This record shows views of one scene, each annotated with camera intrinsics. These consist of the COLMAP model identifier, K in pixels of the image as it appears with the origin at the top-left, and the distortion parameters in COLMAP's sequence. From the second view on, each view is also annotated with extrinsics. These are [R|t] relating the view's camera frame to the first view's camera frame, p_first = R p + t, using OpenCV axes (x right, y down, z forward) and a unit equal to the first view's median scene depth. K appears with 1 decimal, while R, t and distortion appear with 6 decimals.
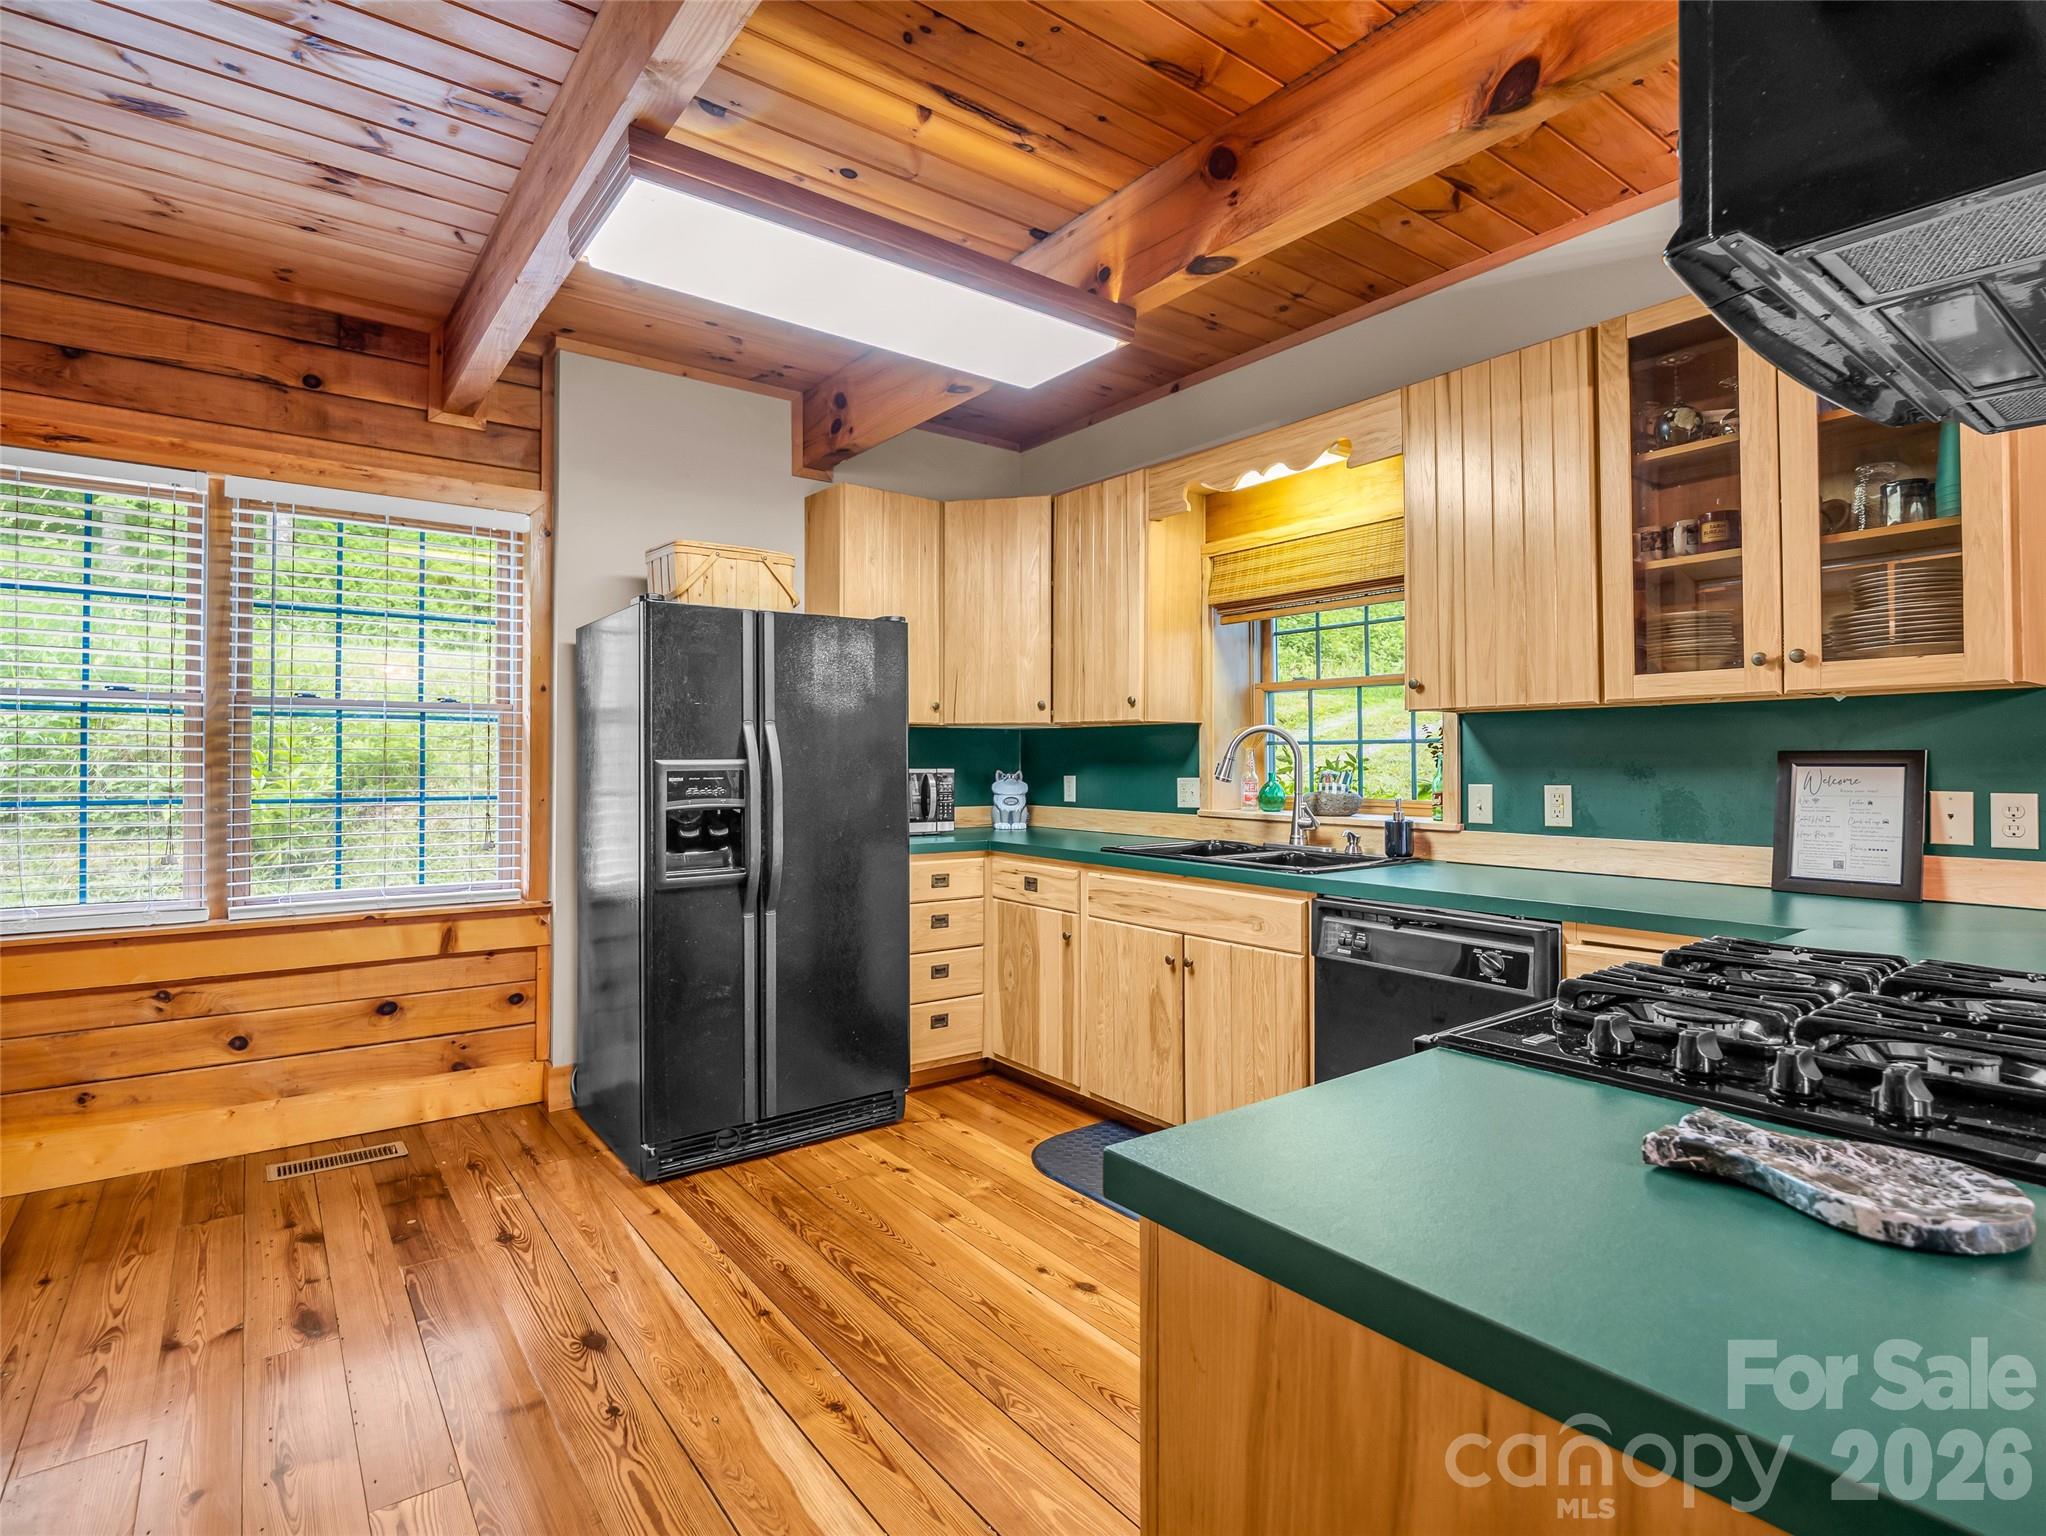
lens RADIAL K [[1005.5, 0, 1045.2], [0, 1005.5, 757.6], [0, 0, 1]] dist [-0.009764, -0.004321]
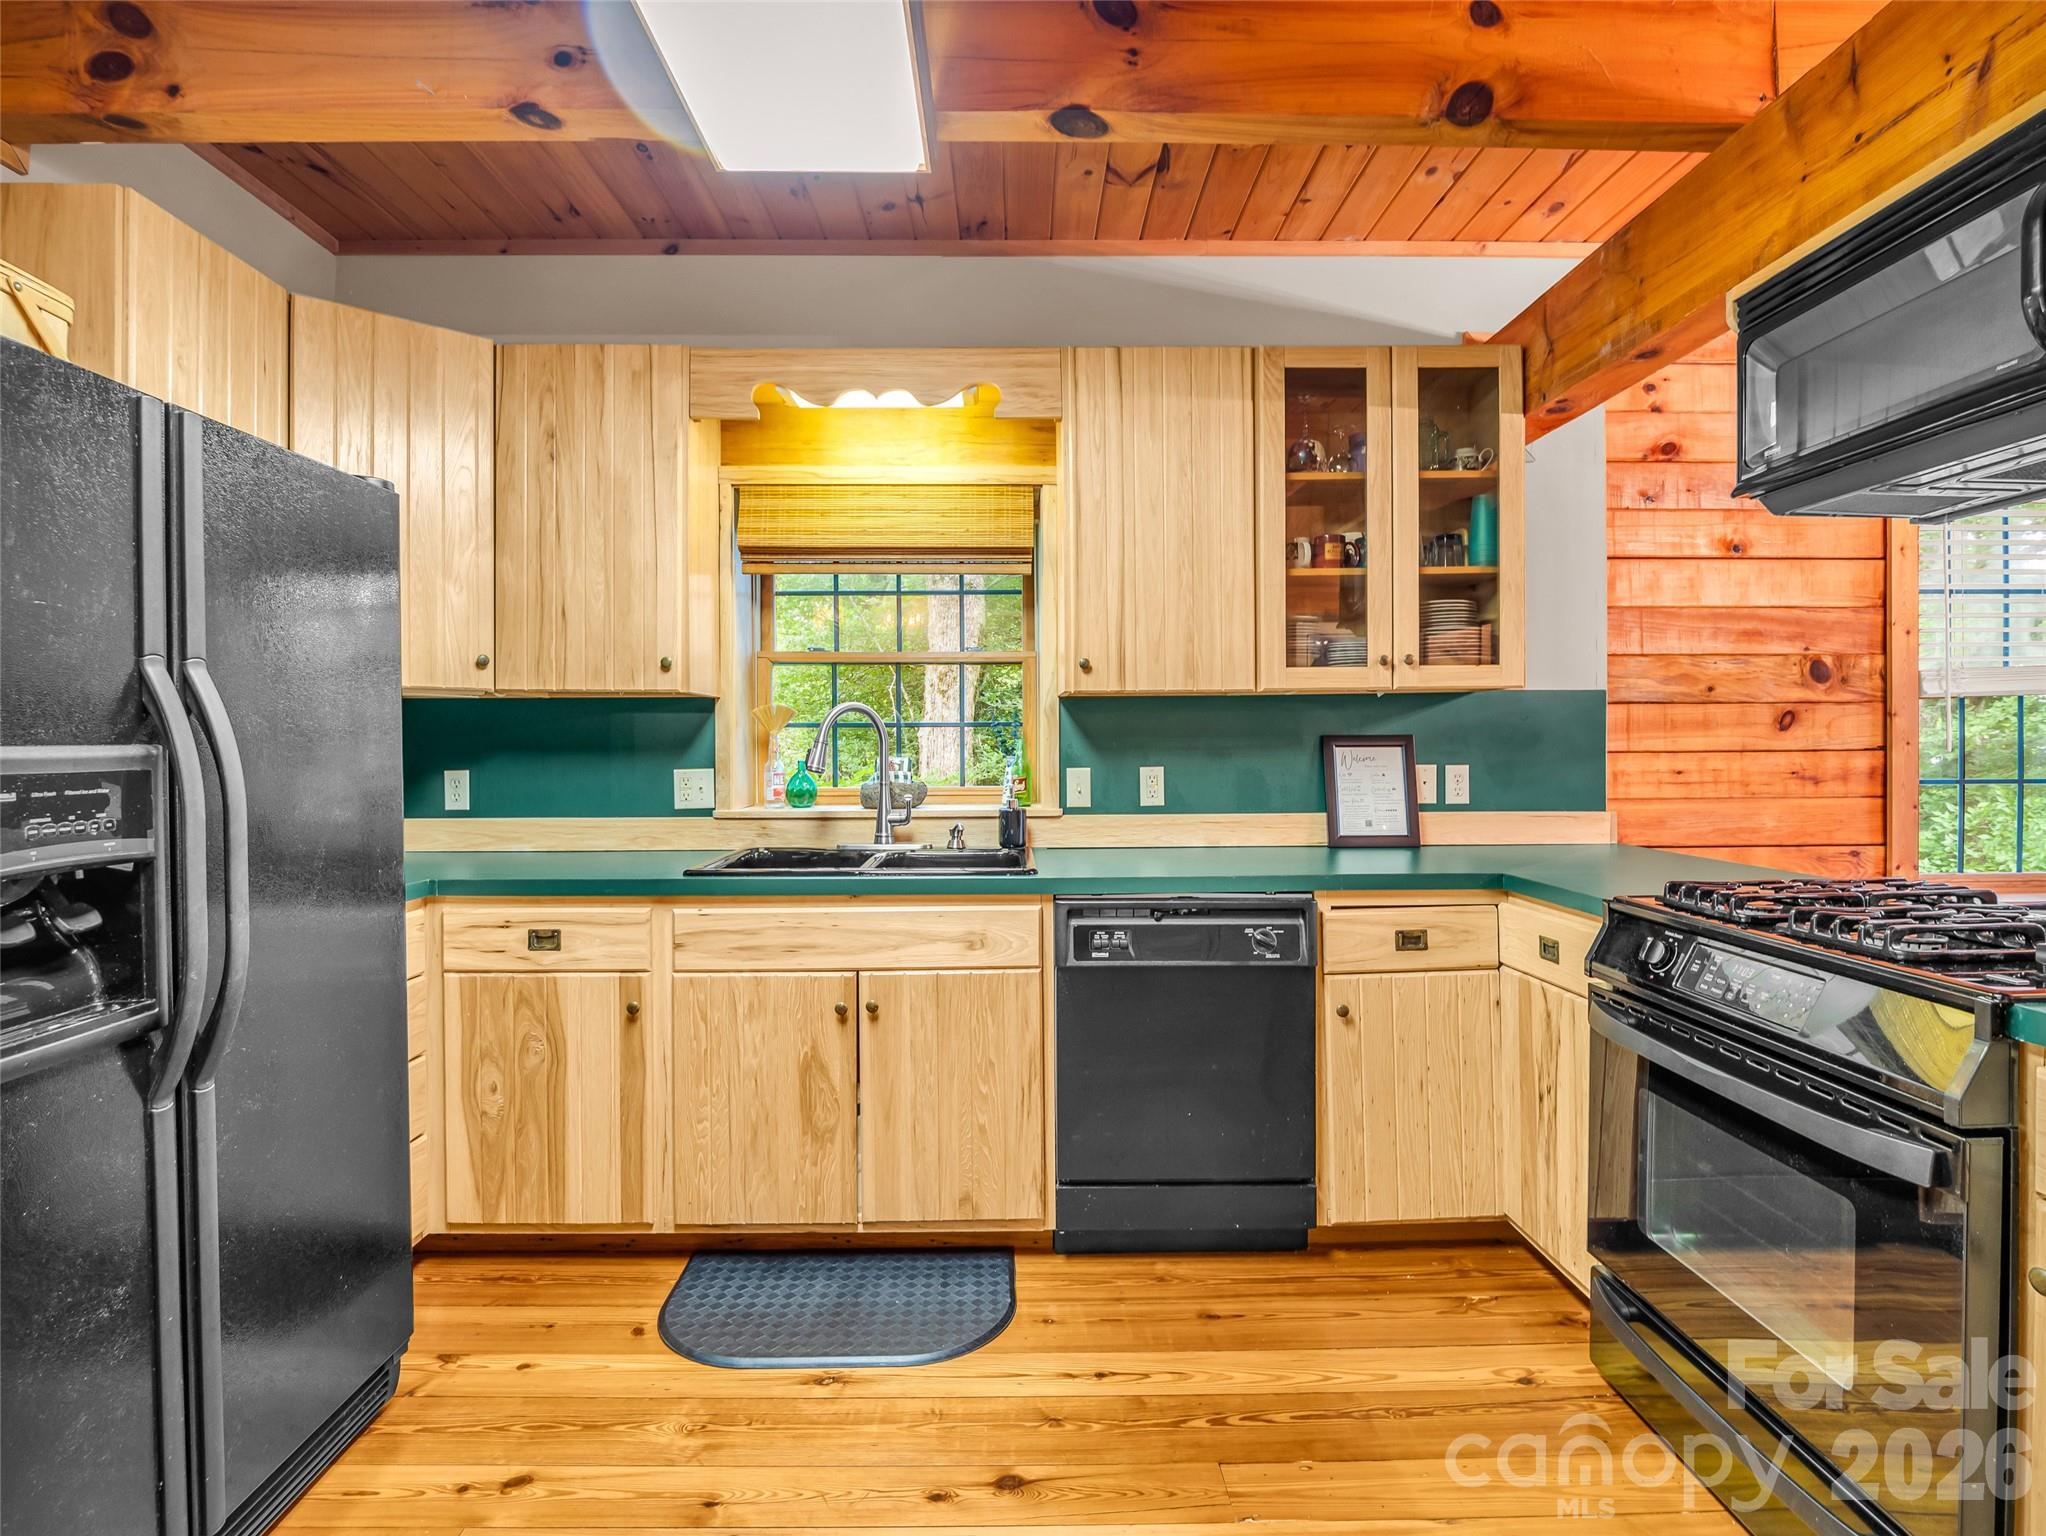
lens RADIAL K [[1005.5, 0, 1030.8], [0, 1005.5, 754.4], [0, 0, 1]] dist [-0.009764, -0.004321]
pose [[0.608069, -0.010362, 0.793816, -0.397777], [0.003207, 0.999939, 0.010596, 0.002217], [-0.793877, -0.003897, 0.608065, 0.436287]]
